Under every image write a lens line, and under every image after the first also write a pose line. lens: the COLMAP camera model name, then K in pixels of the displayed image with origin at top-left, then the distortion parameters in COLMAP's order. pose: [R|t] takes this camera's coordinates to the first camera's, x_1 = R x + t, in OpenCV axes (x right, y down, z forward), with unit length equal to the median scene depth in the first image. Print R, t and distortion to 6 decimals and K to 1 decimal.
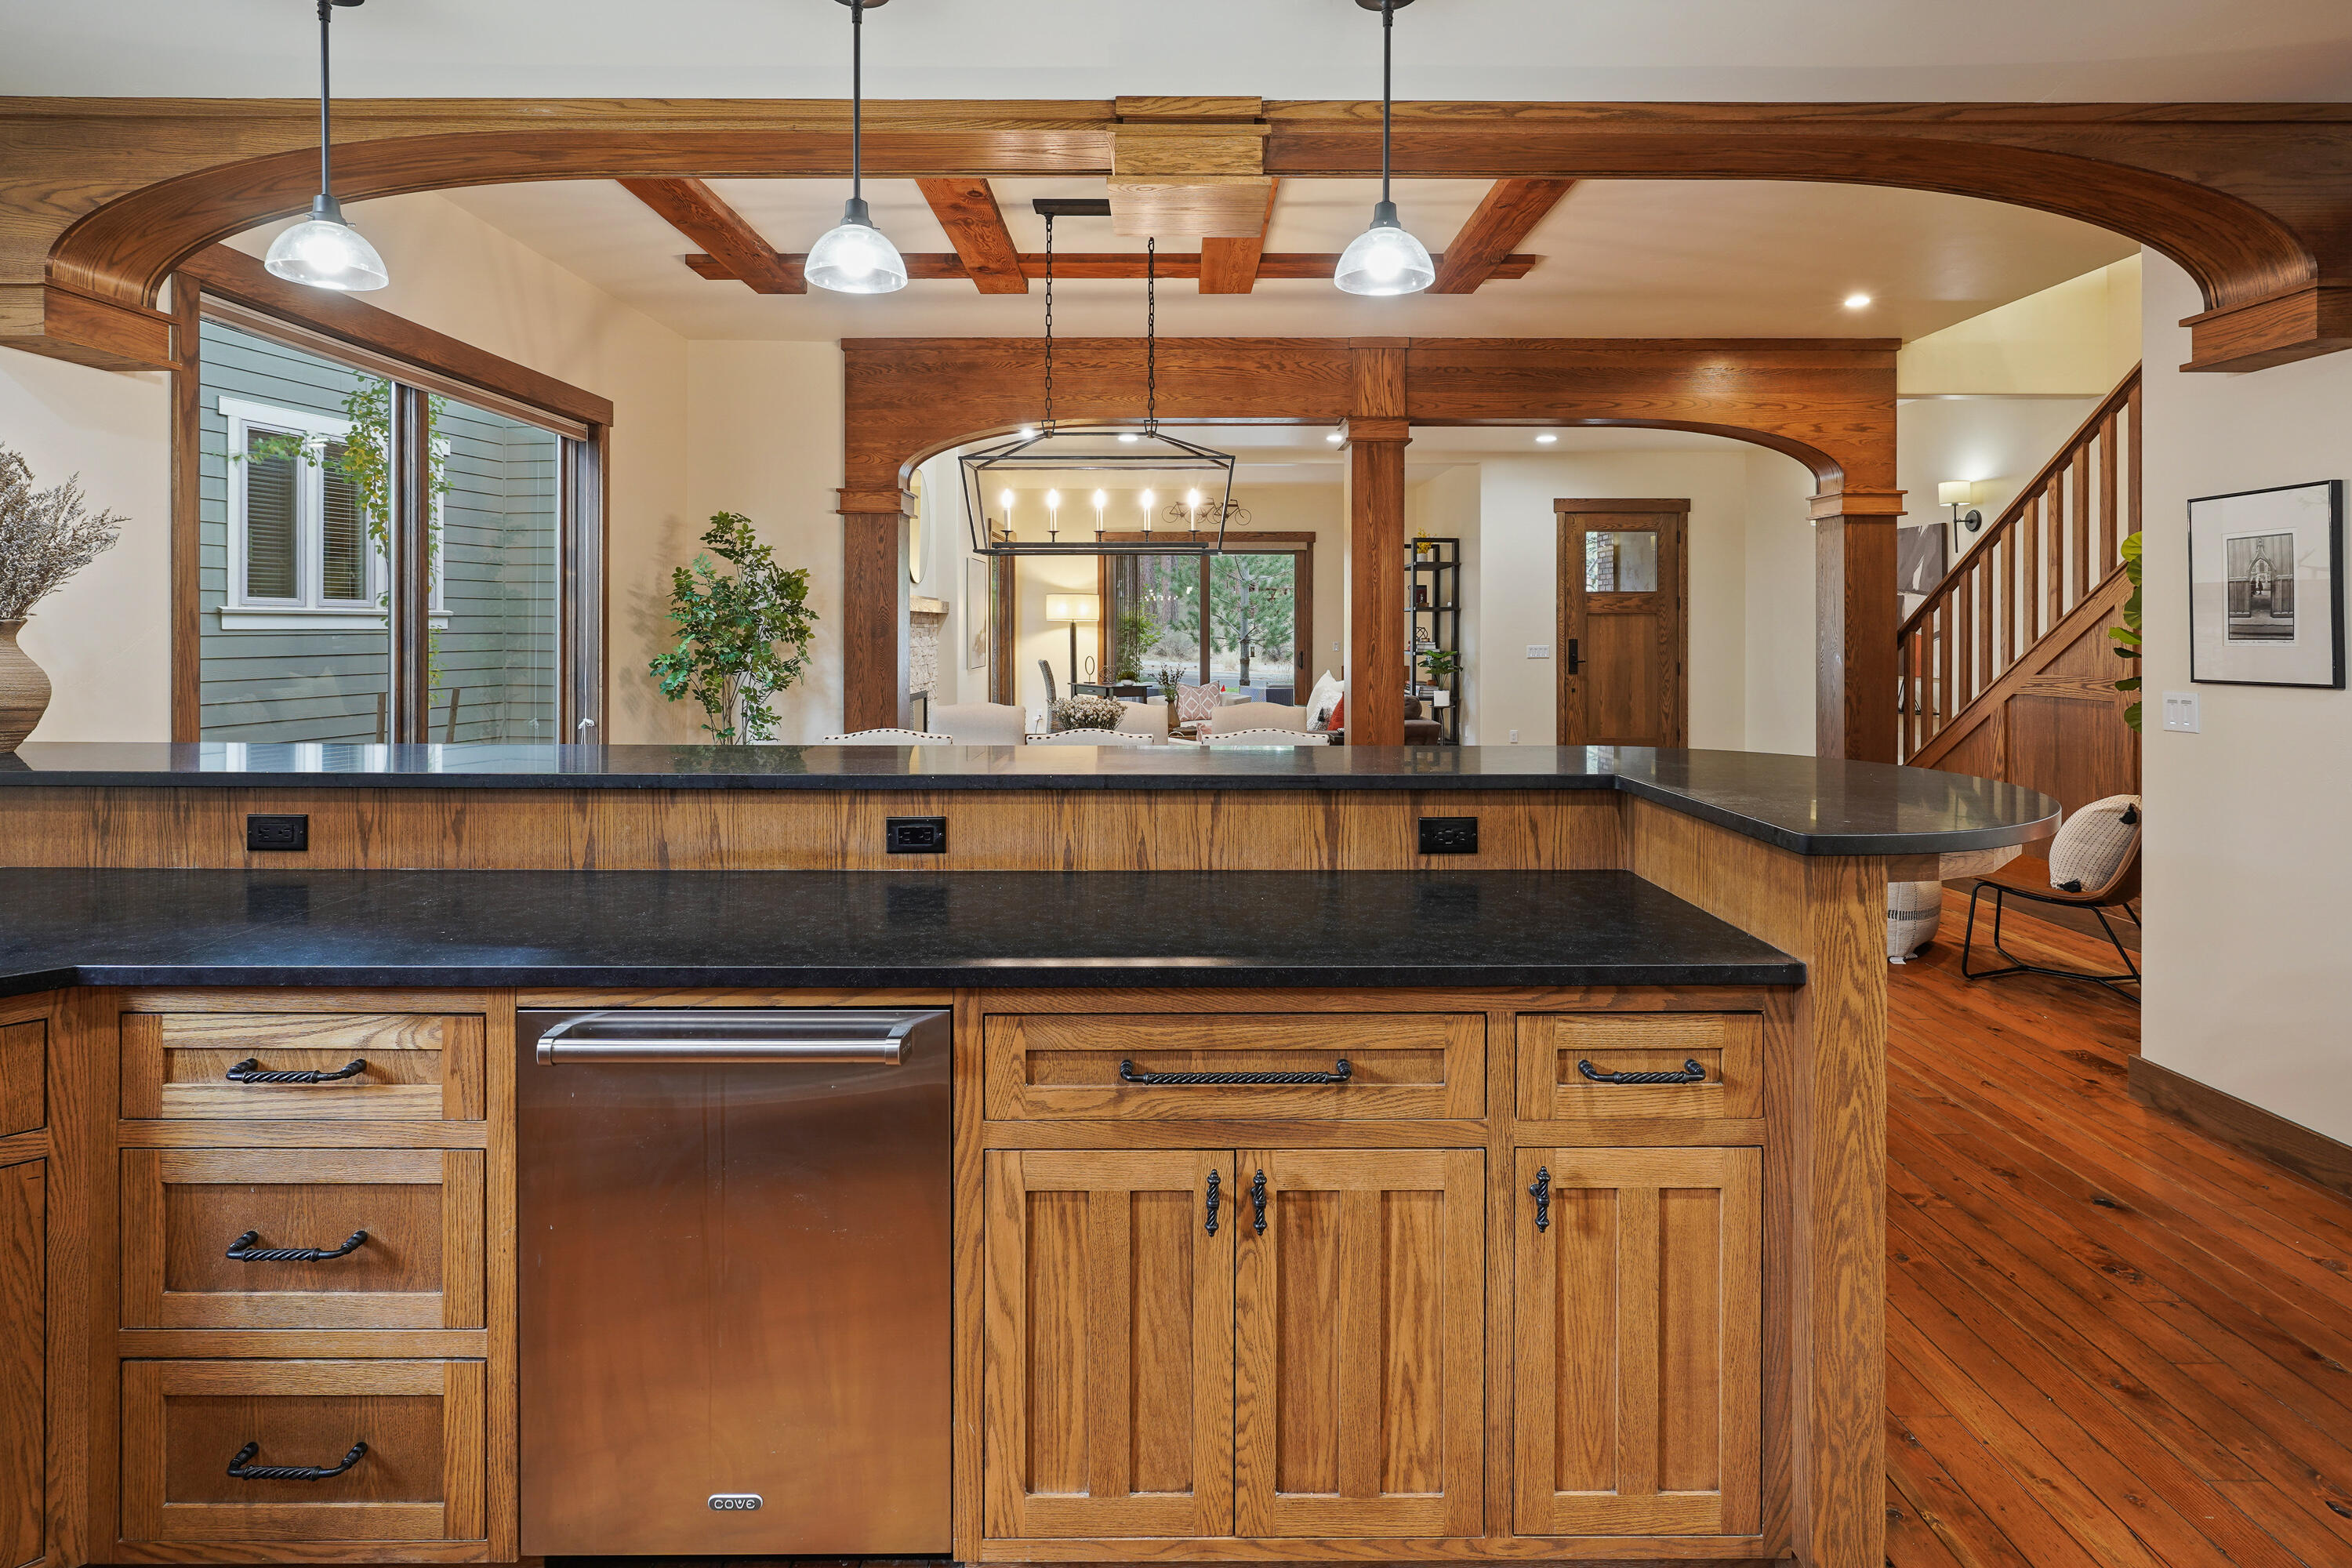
lens RADIAL K [[1183.0, 0, 1184.3], [0, 1183.0, 627.0], [0, 0, 1]] dist [-0.001855, 0.000321]
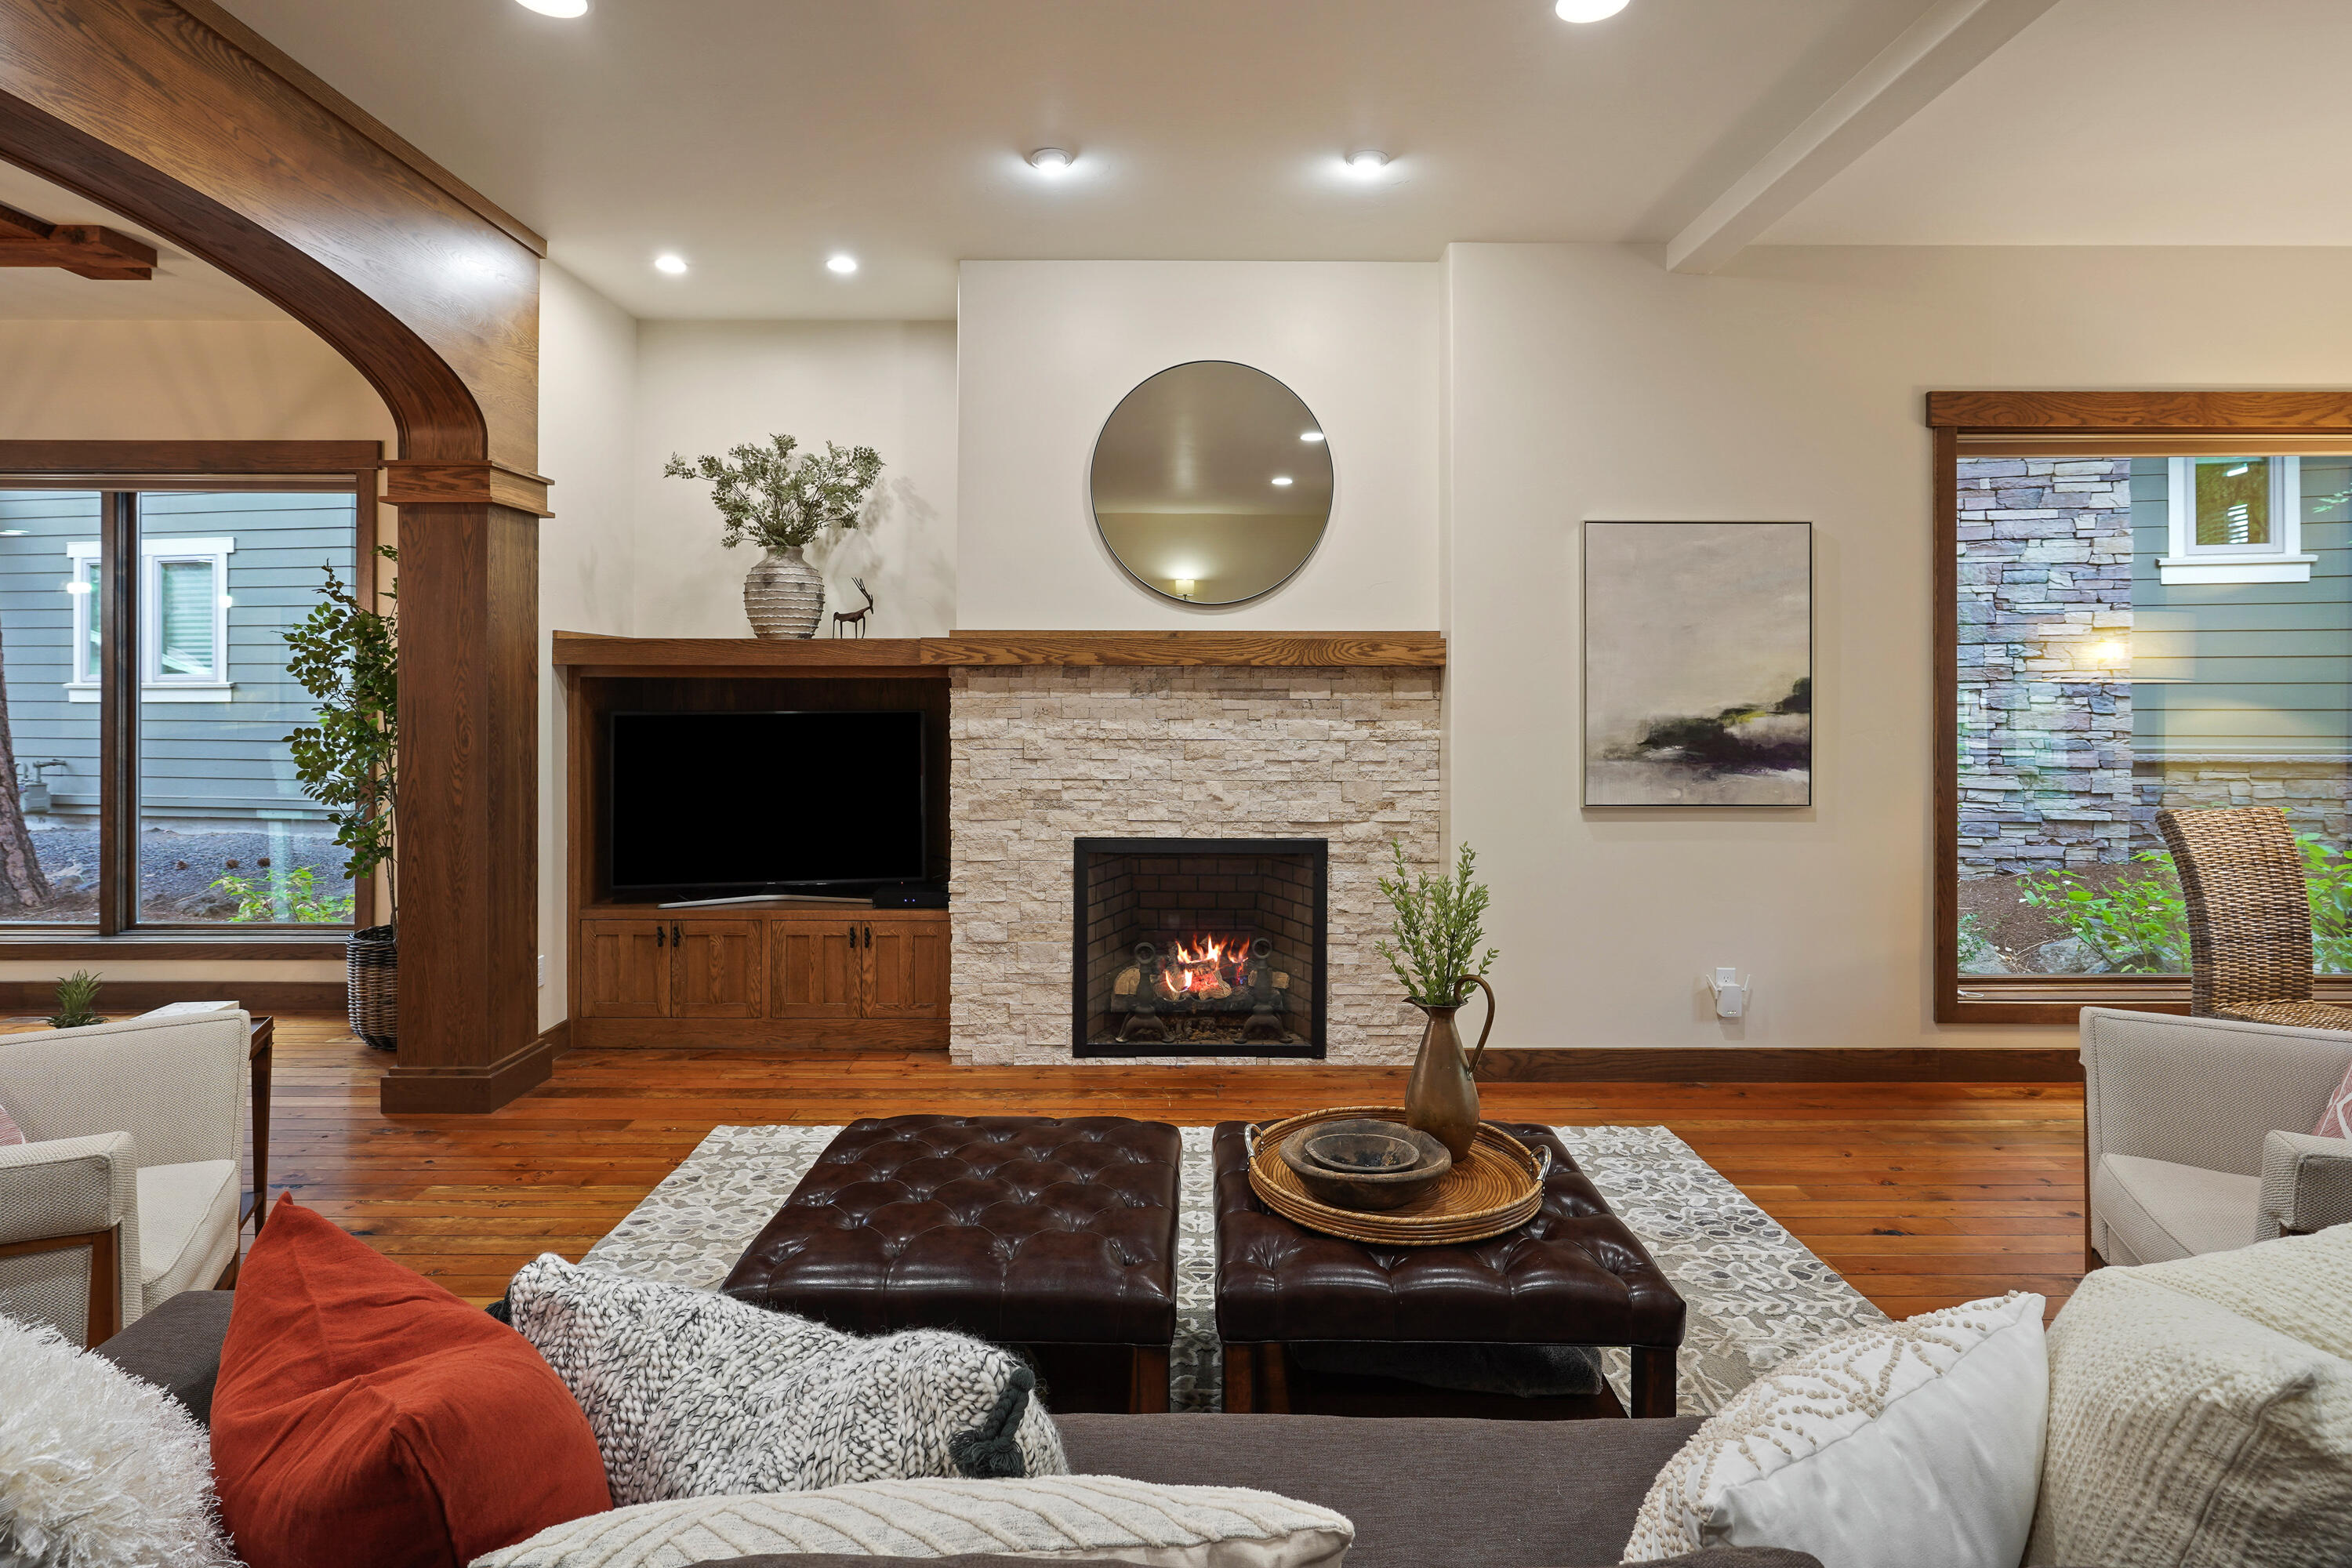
lens RADIAL K [[1167.4, 0, 1176.5], [0, 1167.4, 690.5], [0, 0, 1]] dist [-0.012177, 0.007540]
pose [[-0.005094, -0.001739, -0.999986, 0.333707], [-0.001627, 0.999997, -0.001730, -0.002631], [0.999986, 0.001619, -0.005097, 1.388104]]
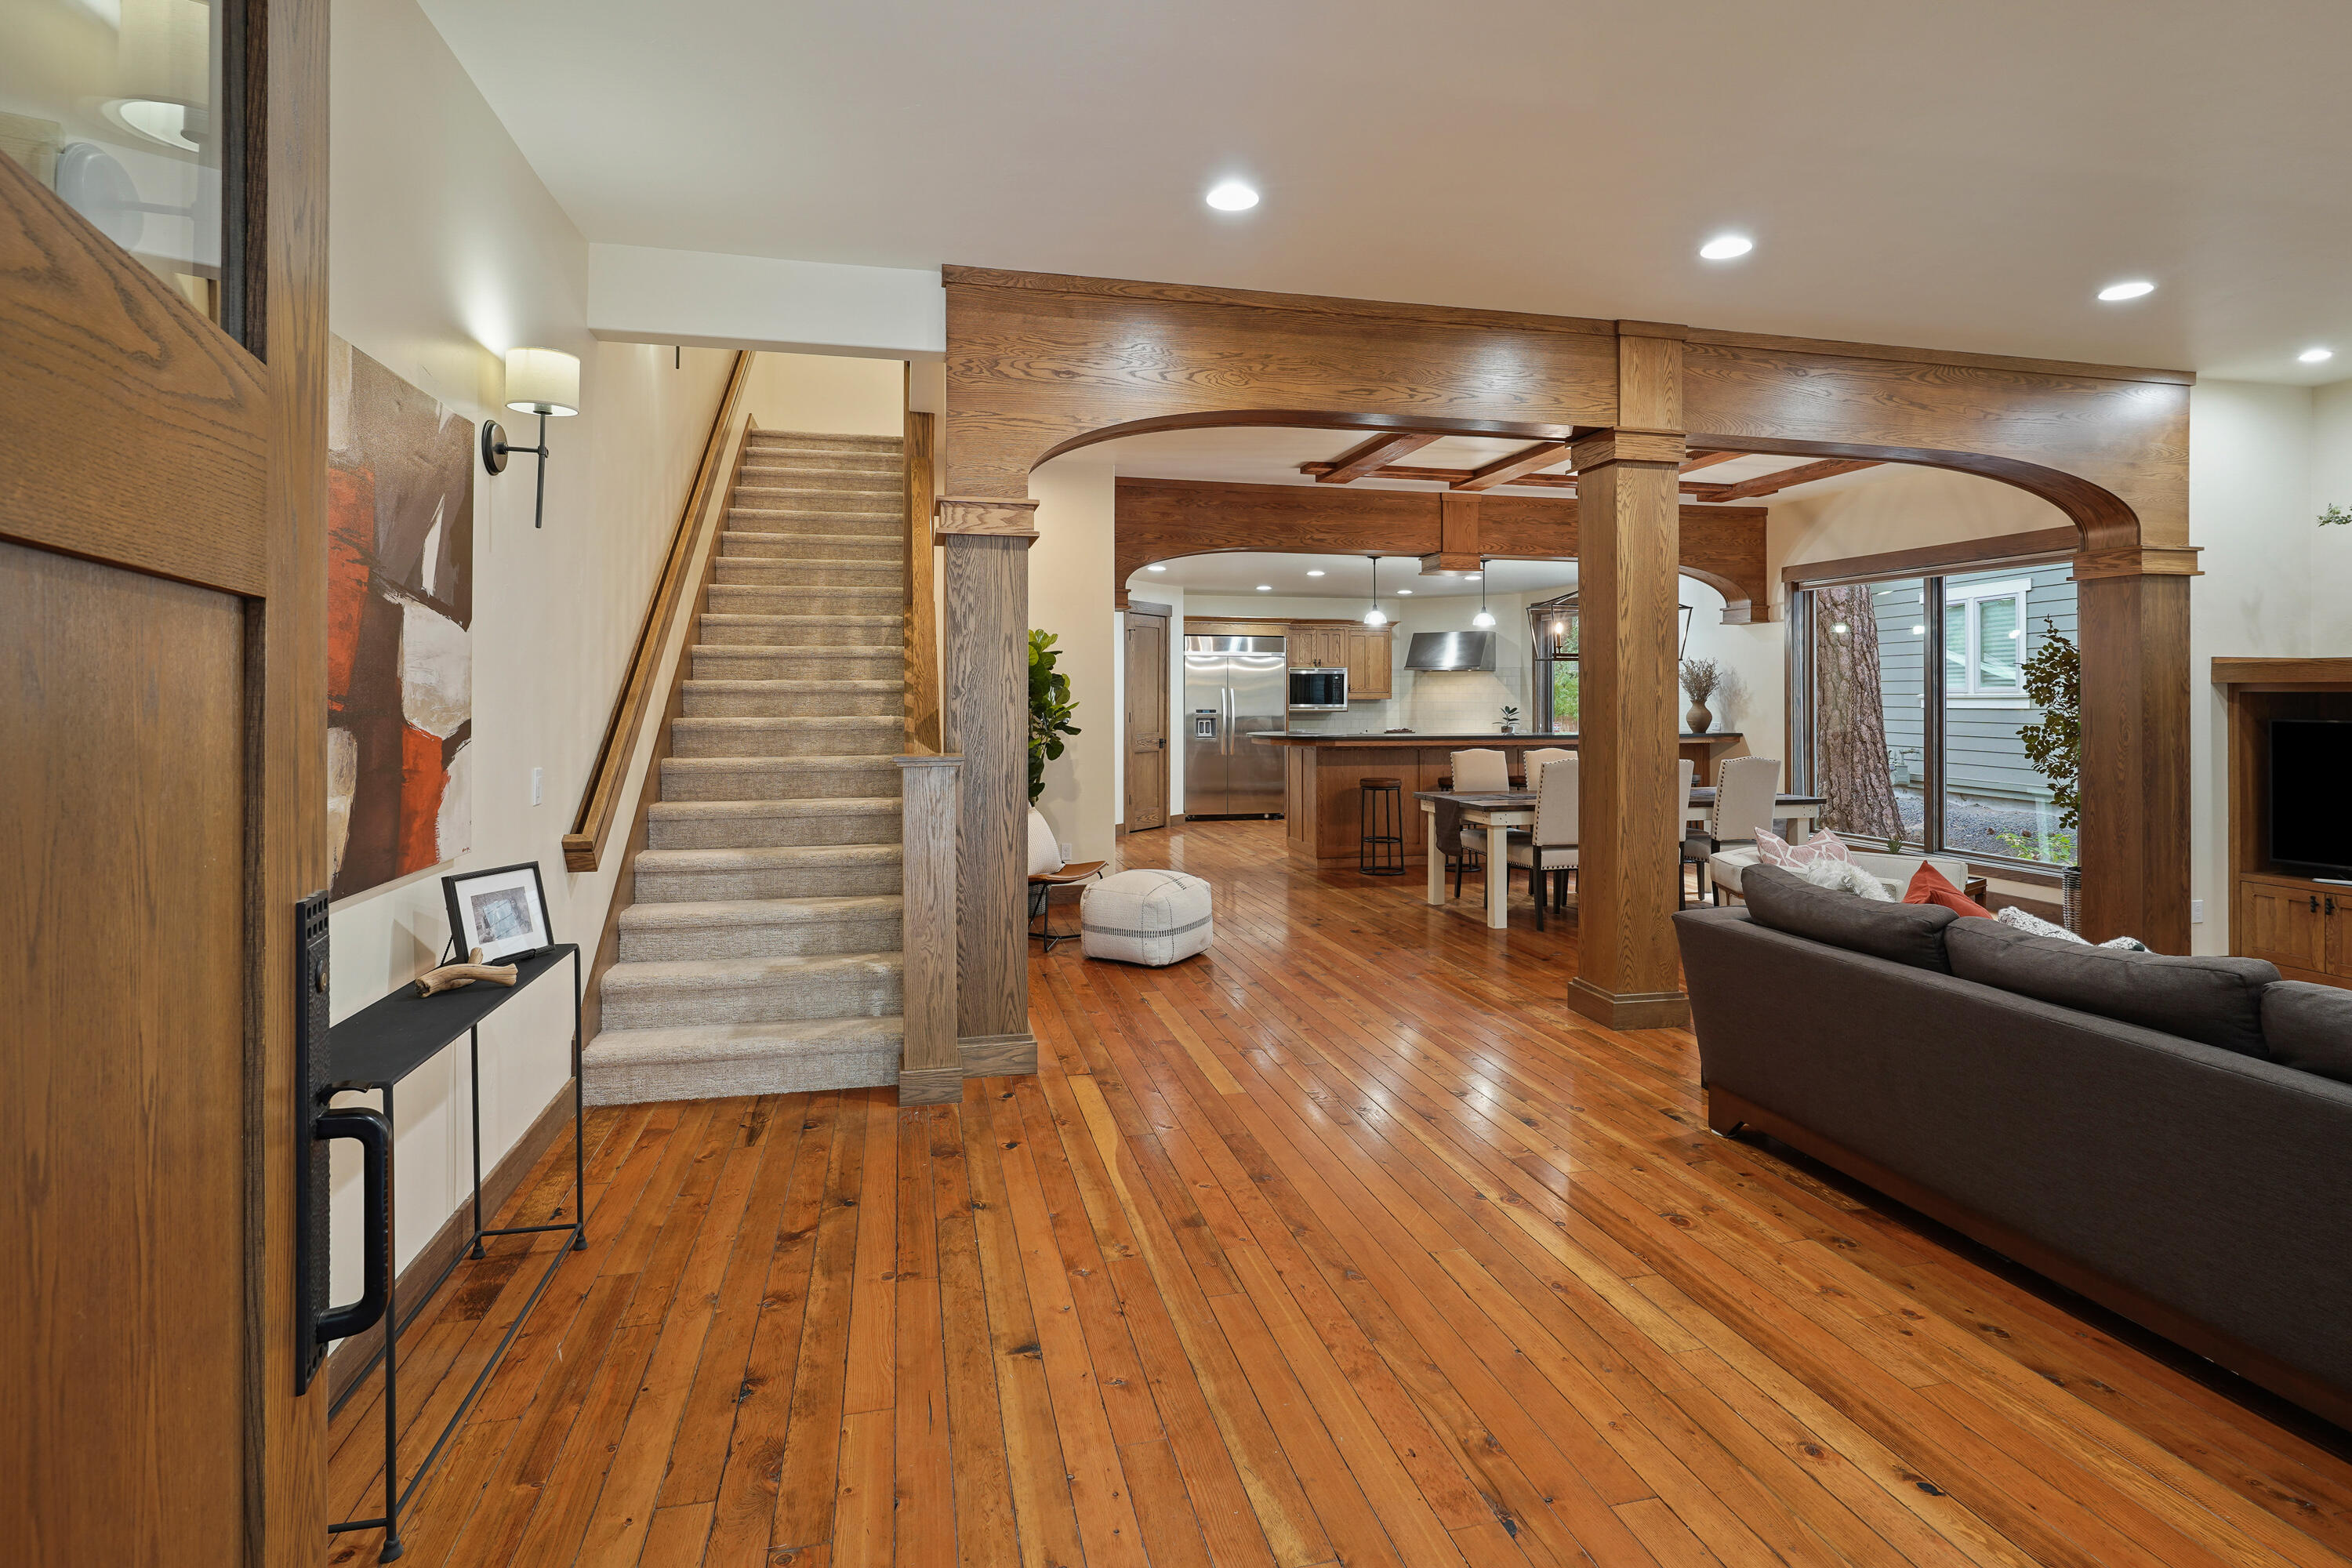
lens RADIAL K [[1167.4, 0, 1176.5], [0, 1167.4, 690.5], [0, 0, 1]] dist [-0.012177, 0.007540]
pose [[-0.974805, -0.003619, -0.223031, 0.624118], [-0.002570, 0.999984, -0.004995, -0.005641], [0.223046, -0.004296, -0.974798, 1.704728]]
